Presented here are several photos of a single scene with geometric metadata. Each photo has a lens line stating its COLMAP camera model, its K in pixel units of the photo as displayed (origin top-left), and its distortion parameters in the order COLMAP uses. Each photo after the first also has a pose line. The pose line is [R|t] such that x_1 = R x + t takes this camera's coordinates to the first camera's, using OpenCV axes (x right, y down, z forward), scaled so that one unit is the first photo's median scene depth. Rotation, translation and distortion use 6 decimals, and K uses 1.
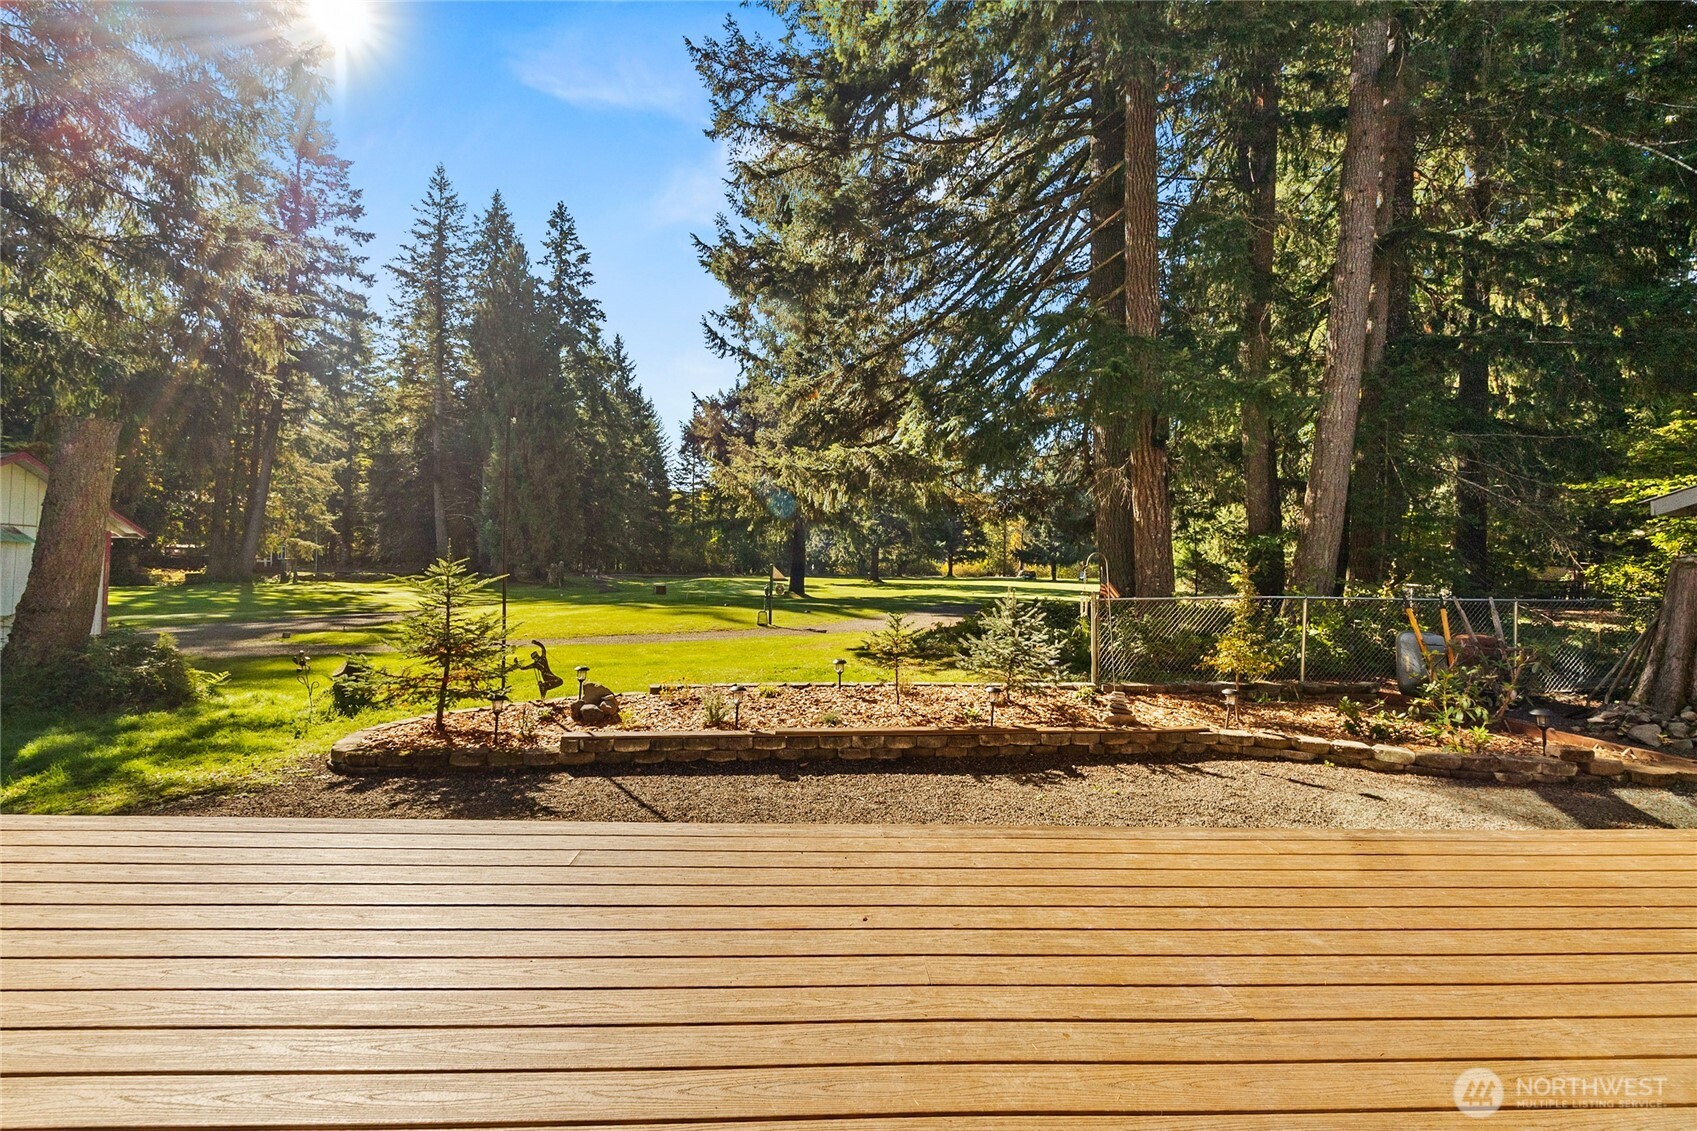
lens RADIAL K [[669.2, 0, 850.1], [0, 669.2, 565.6], [0, 0, 1]] dist [-0.002547, -0.000377]
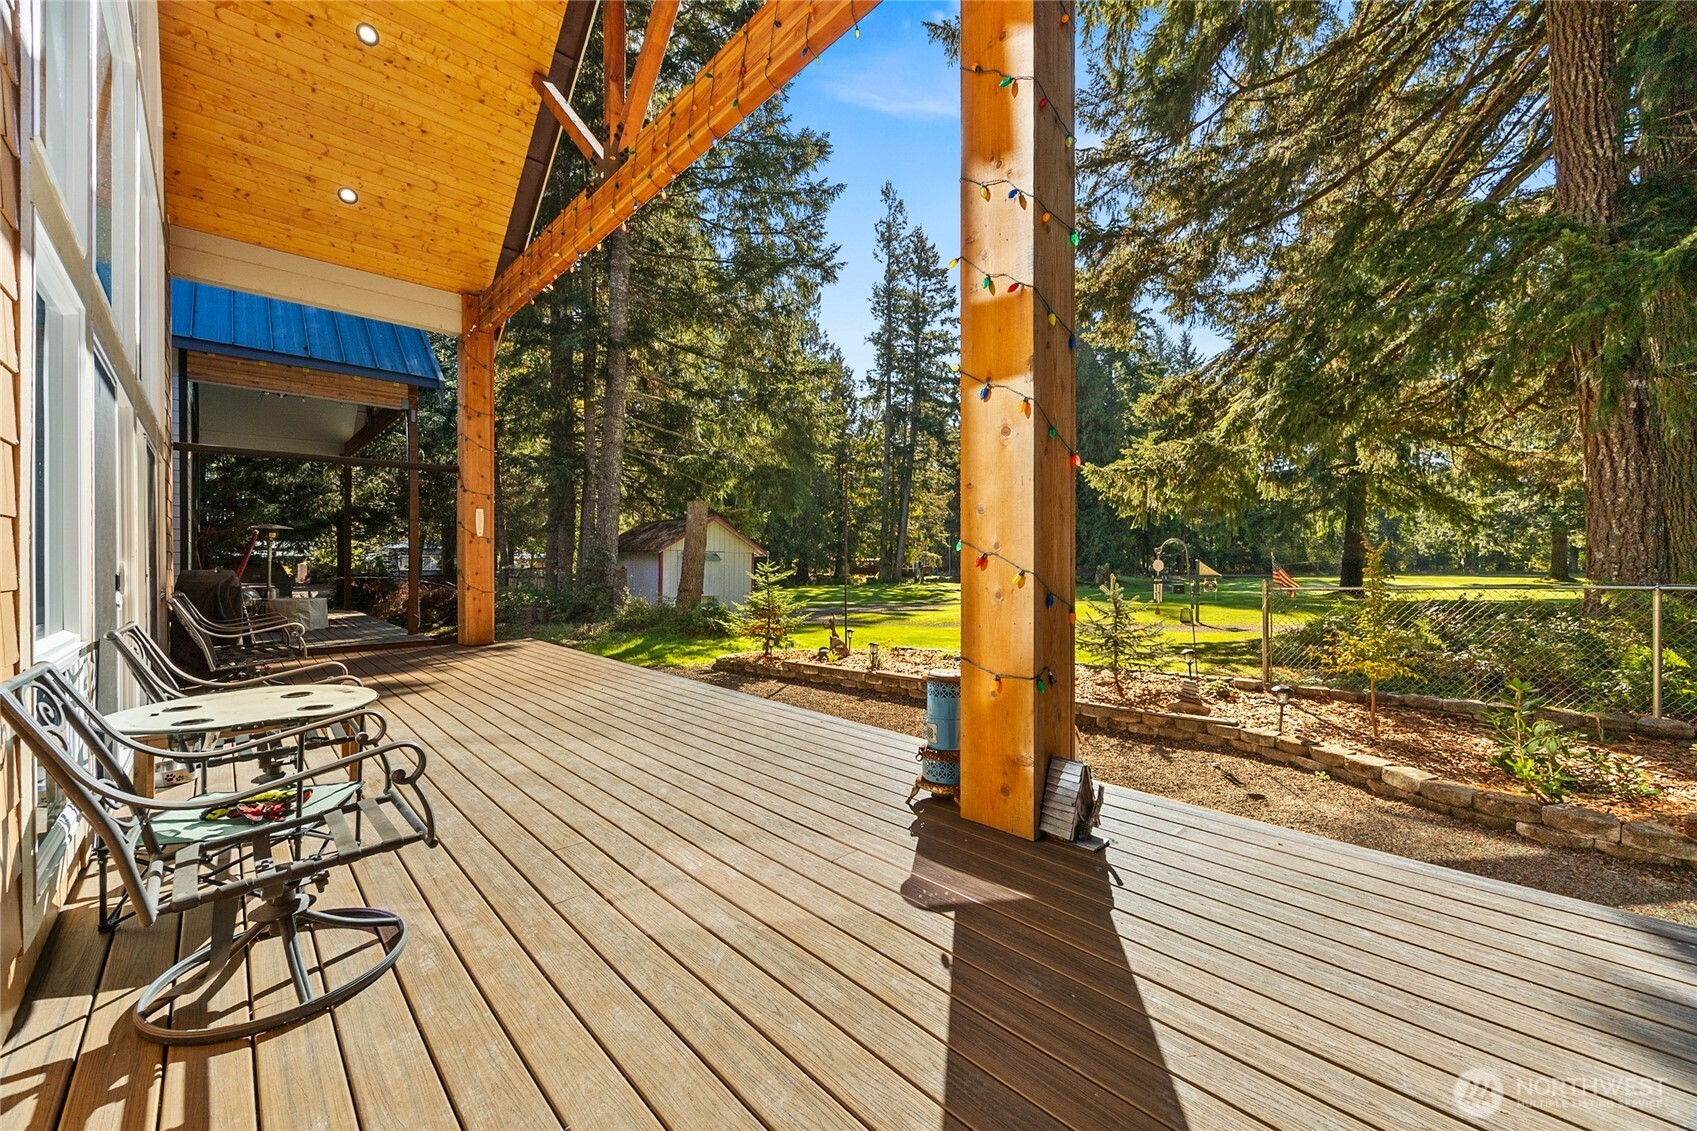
lens RADIAL K [[669.2, 0, 864.8], [0, 669.2, 563.8], [0, 0, 1]] dist [-0.002547, -0.000377]
pose [[0.649452, -0.024060, -0.760022, 0.147483], [0.017856, 0.999706, -0.016390, 0.005205], [0.760193, -0.002926, 0.649691, 0.003150]]
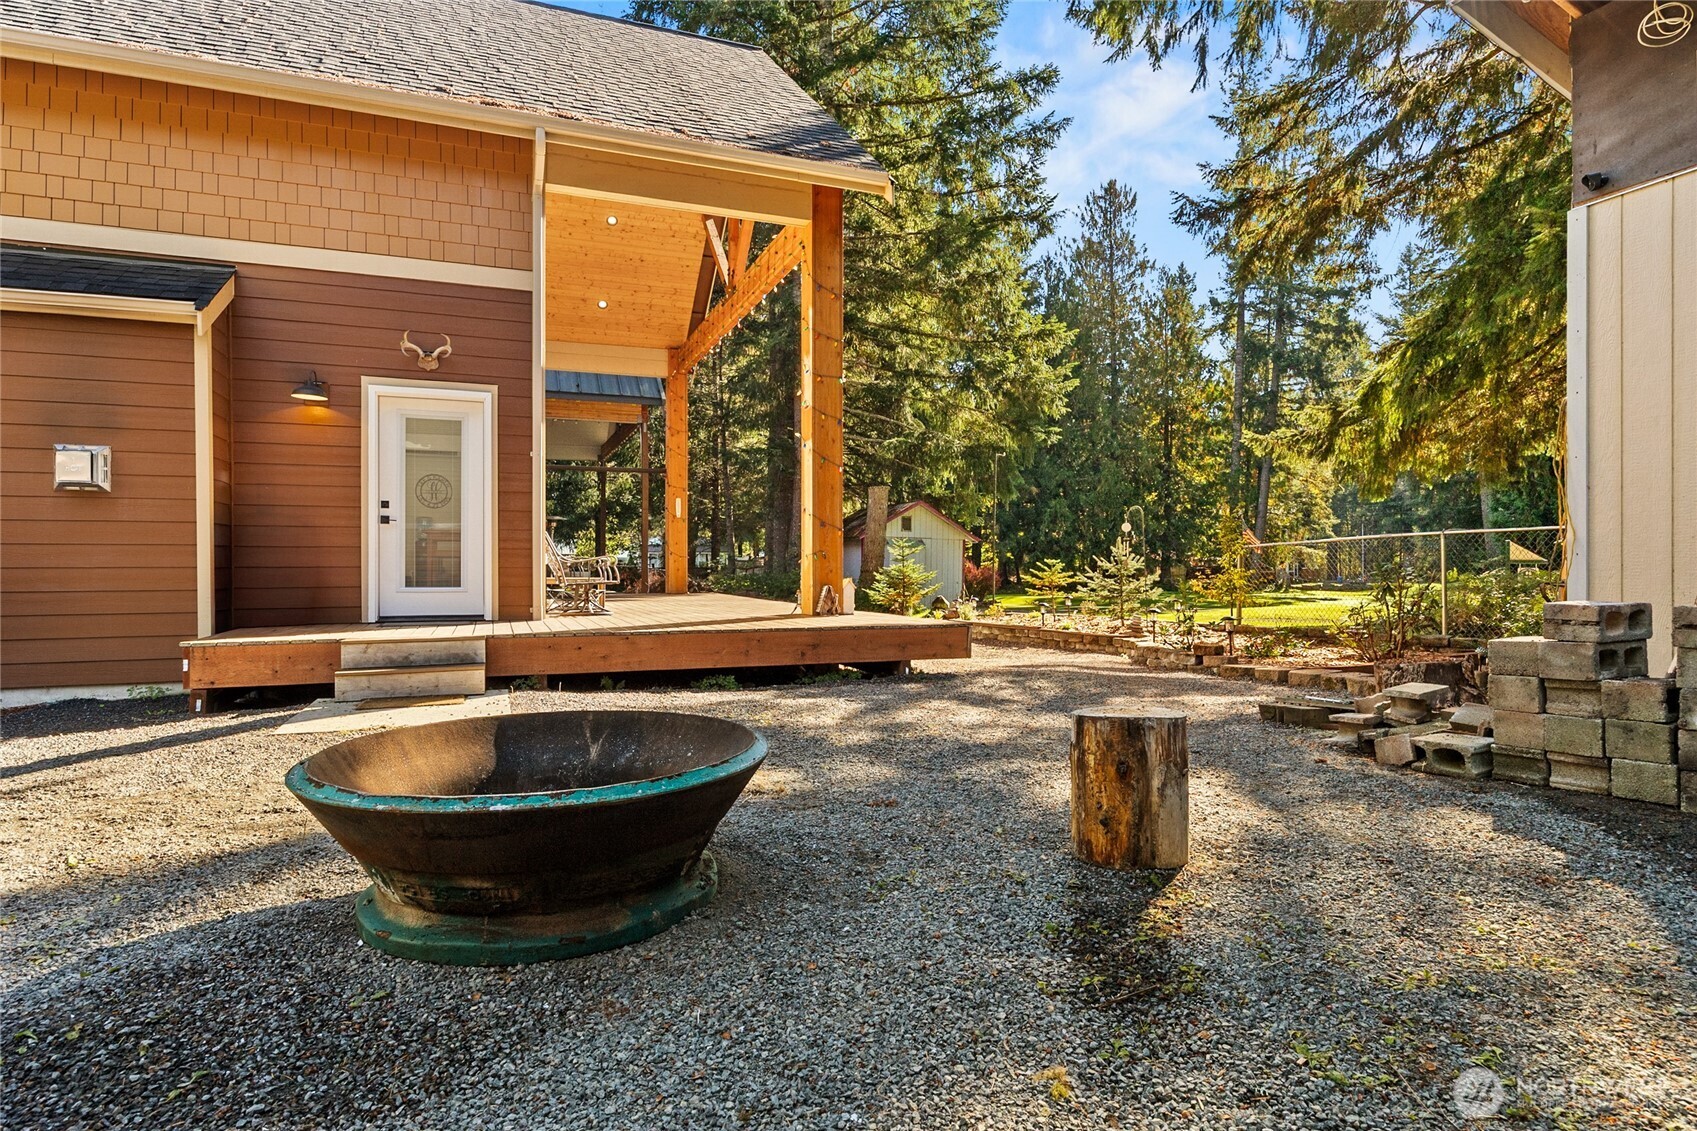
lens RADIAL K [[915.0, 0, 854.6], [0, 915.0, 565.6], [0, 0, 1]] dist [-0.005458, -0.000274]
pose [[0.310923, -0.025373, -0.950096, 0.224738], [0.009323, 0.999677, -0.023646, 0.013046], [0.950389, -0.001505, 0.311059, -0.000426]]
